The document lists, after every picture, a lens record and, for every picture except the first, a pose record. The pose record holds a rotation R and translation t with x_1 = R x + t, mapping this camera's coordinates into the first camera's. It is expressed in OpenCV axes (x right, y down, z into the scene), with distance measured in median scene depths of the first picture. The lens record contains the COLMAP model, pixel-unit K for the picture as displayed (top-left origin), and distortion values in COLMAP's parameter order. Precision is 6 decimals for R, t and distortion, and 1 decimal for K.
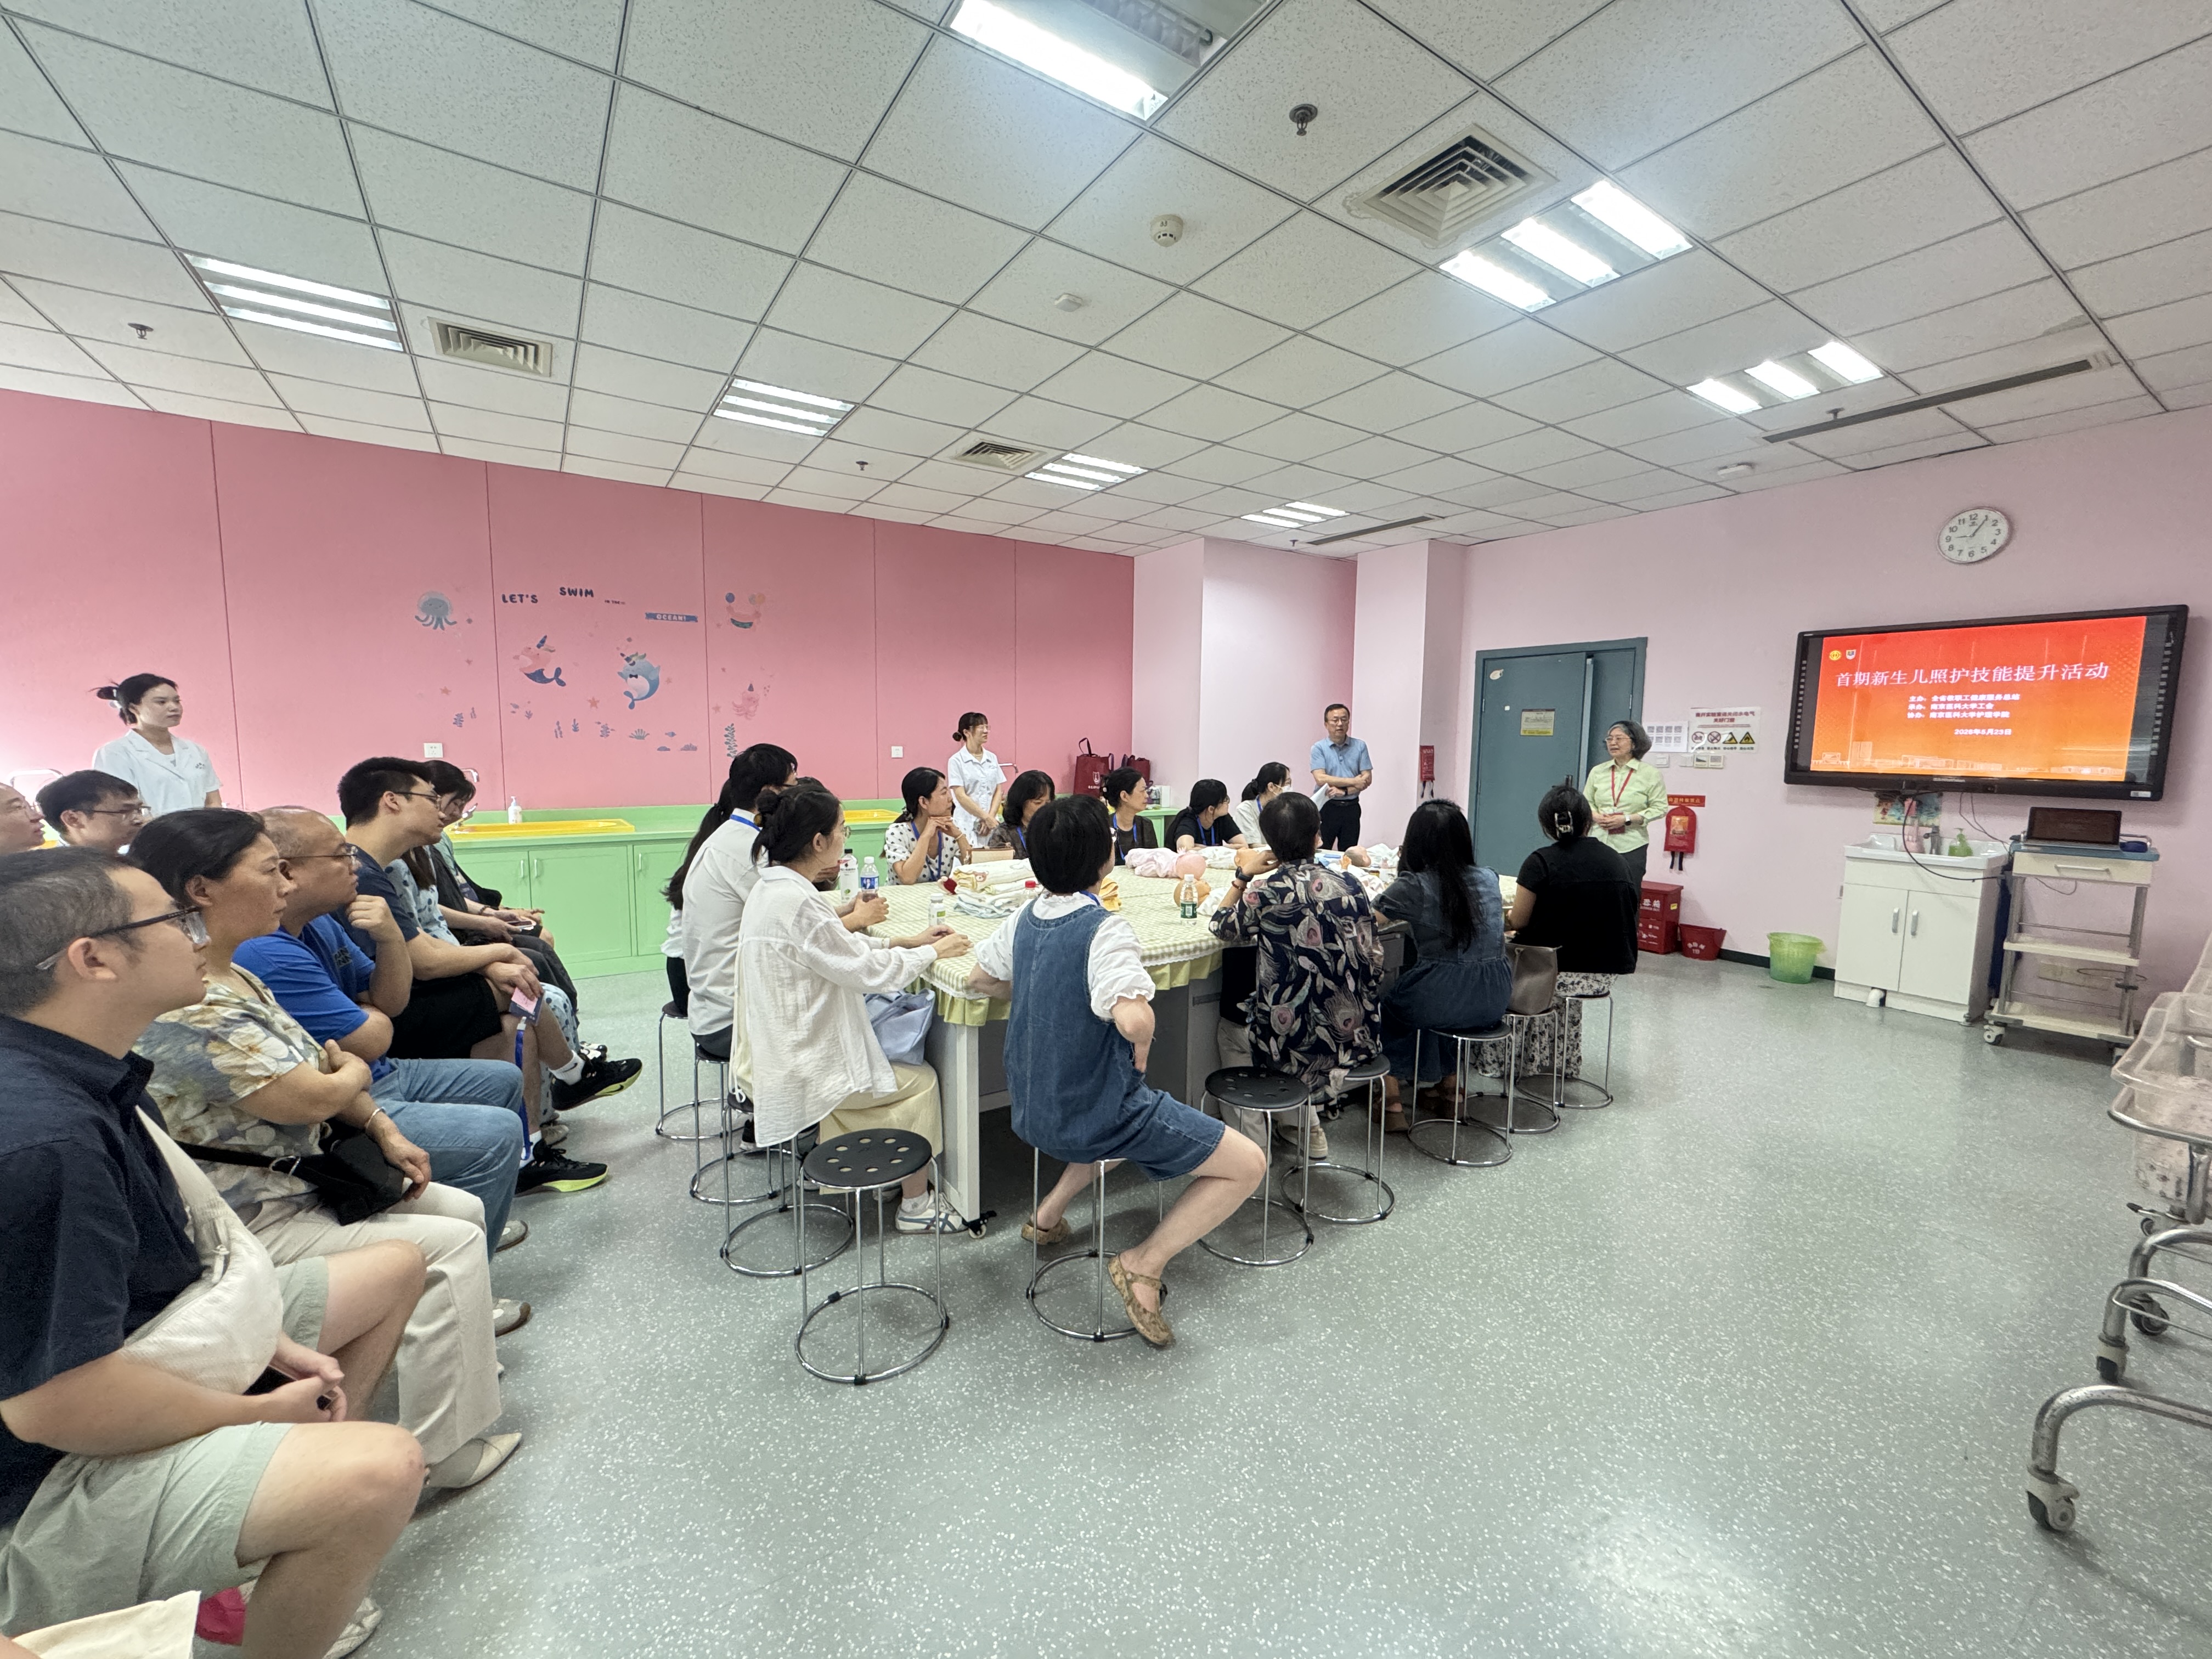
lens RADIAL K [[884.3, 0, 1105.5], [0, 884.3, 829.6], [0, 0, 1]] dist [-0.000074, -0.000049]
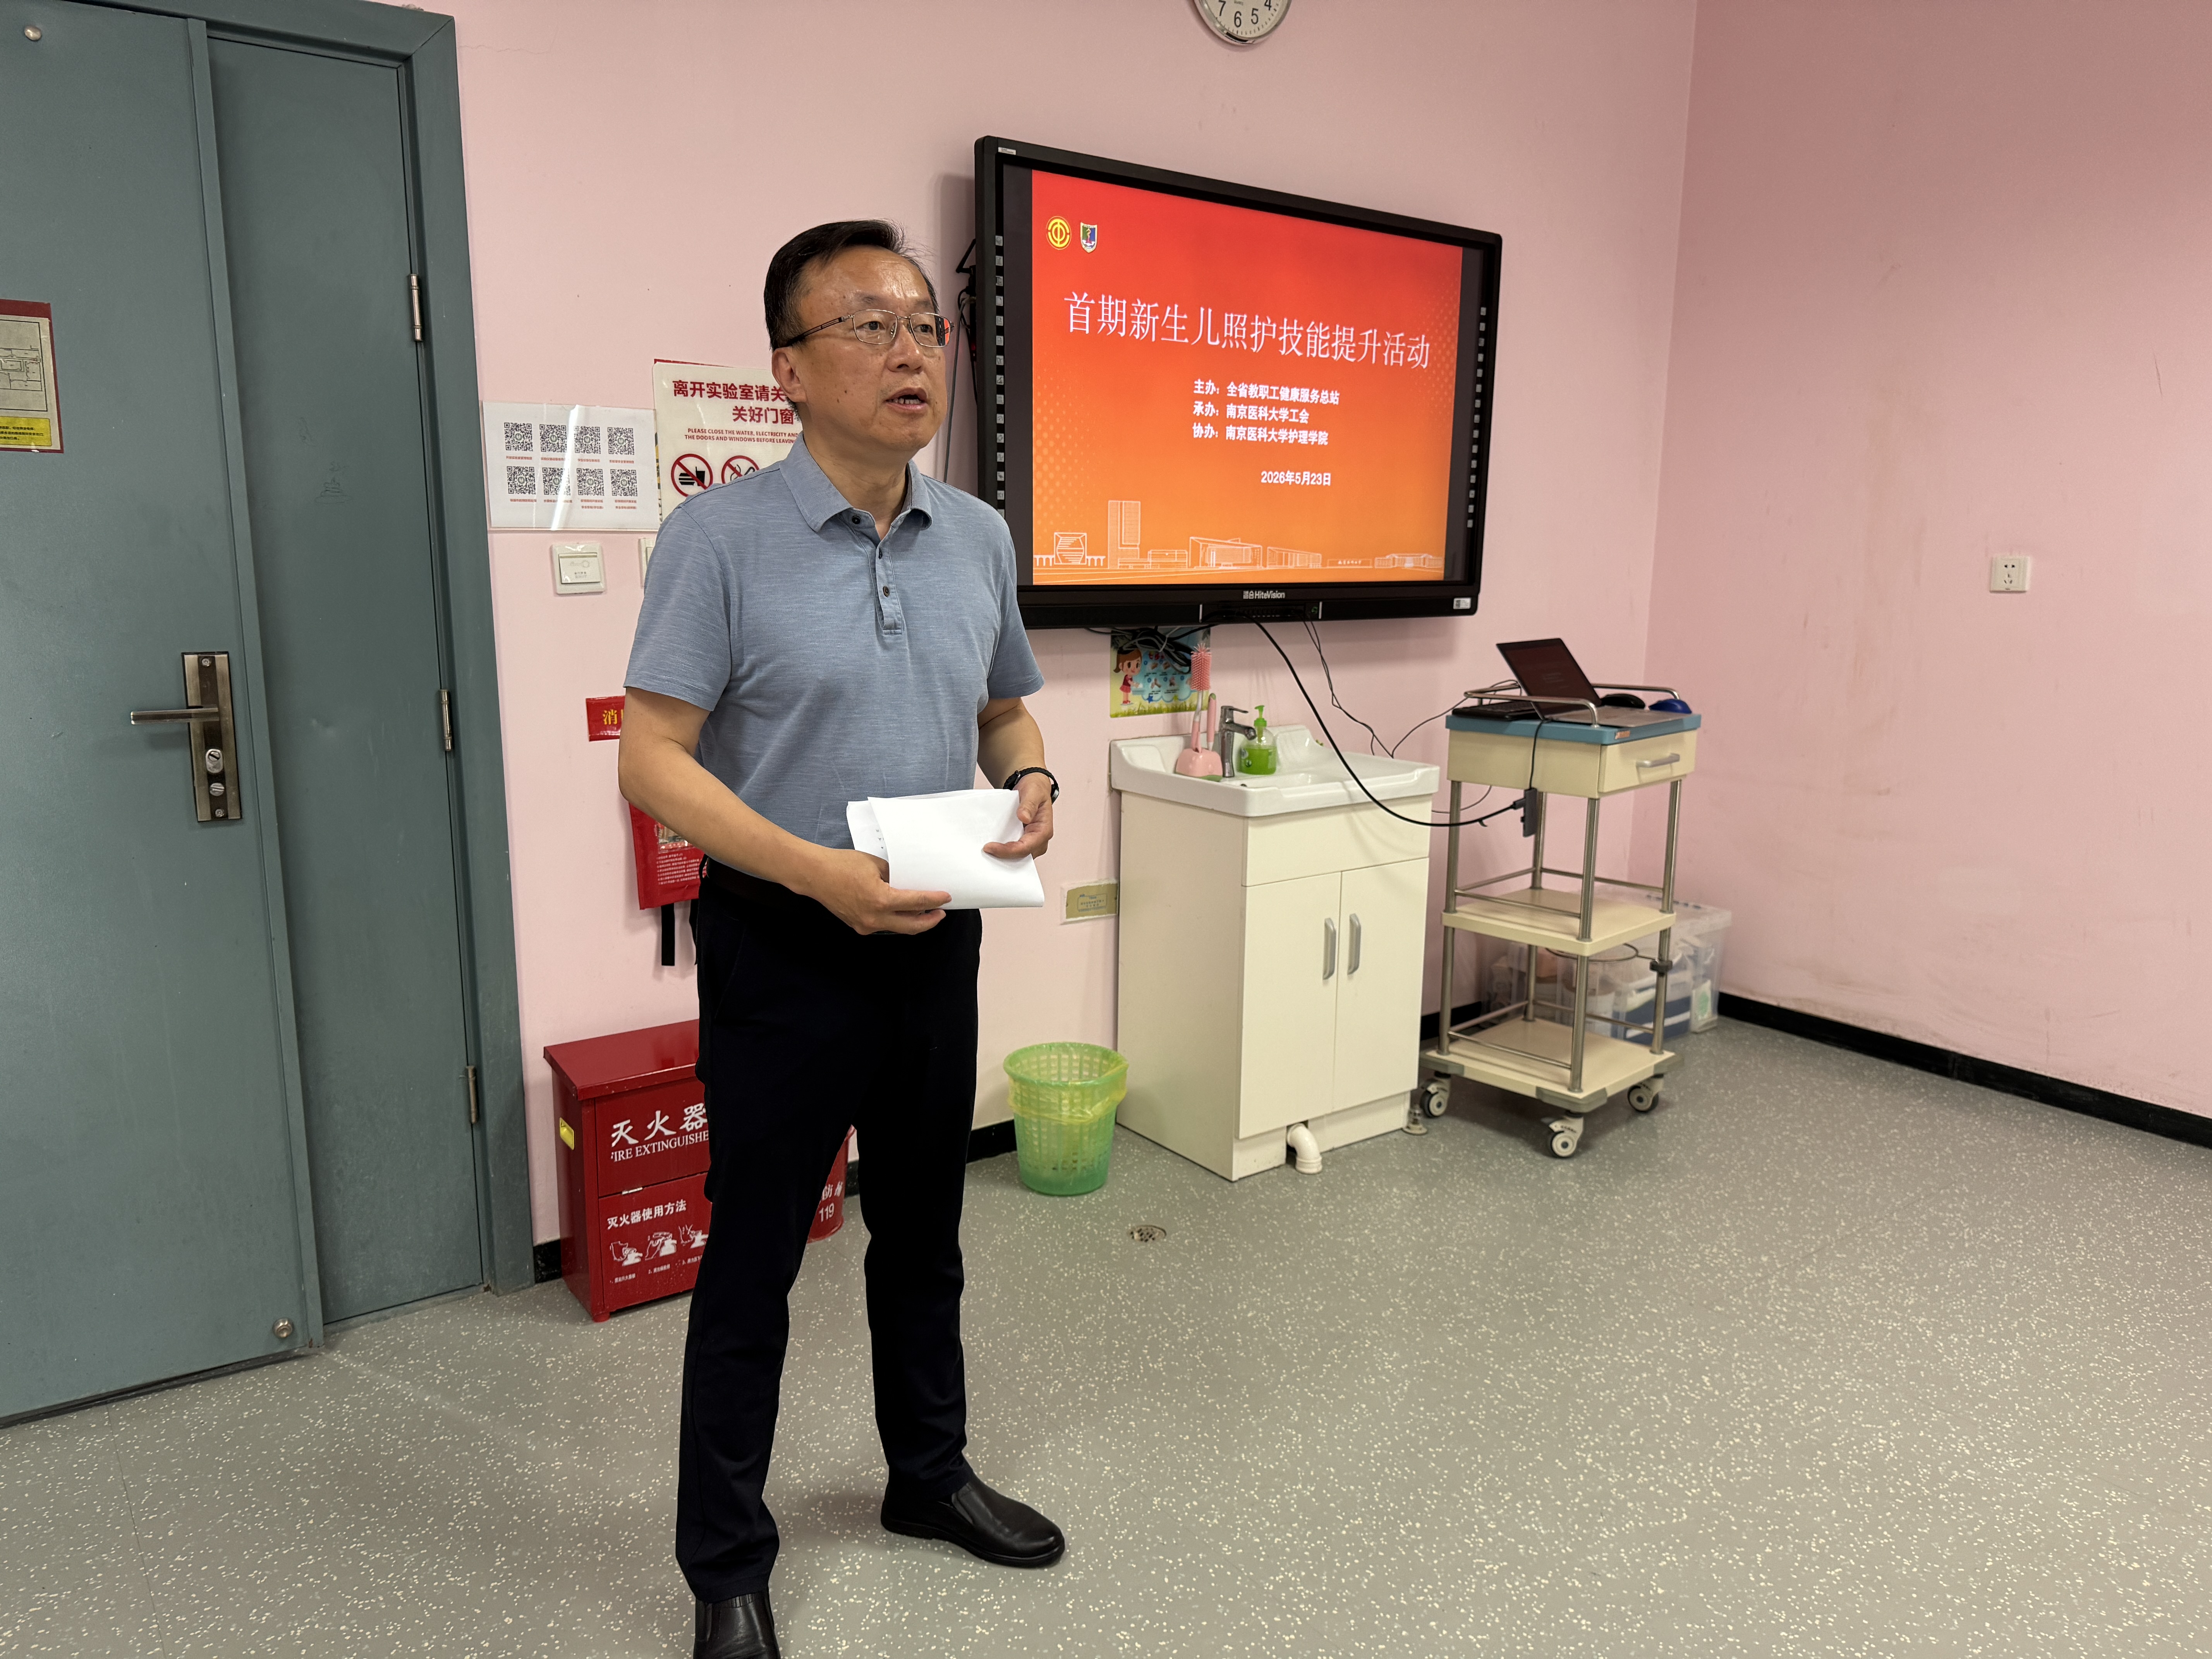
lens RADIAL K [[1553.7, 0, 1105.8], [0, 1553.7, 843.1], [0, 0, 1]] dist [0.081408, 0.000809]
pose [[-0.061766, -0.211814, 0.975356, 0.213978], [0.090155, 0.972043, 0.216804, -0.109219], [-0.994011, 0.101325, -0.040943, 1.123593]]
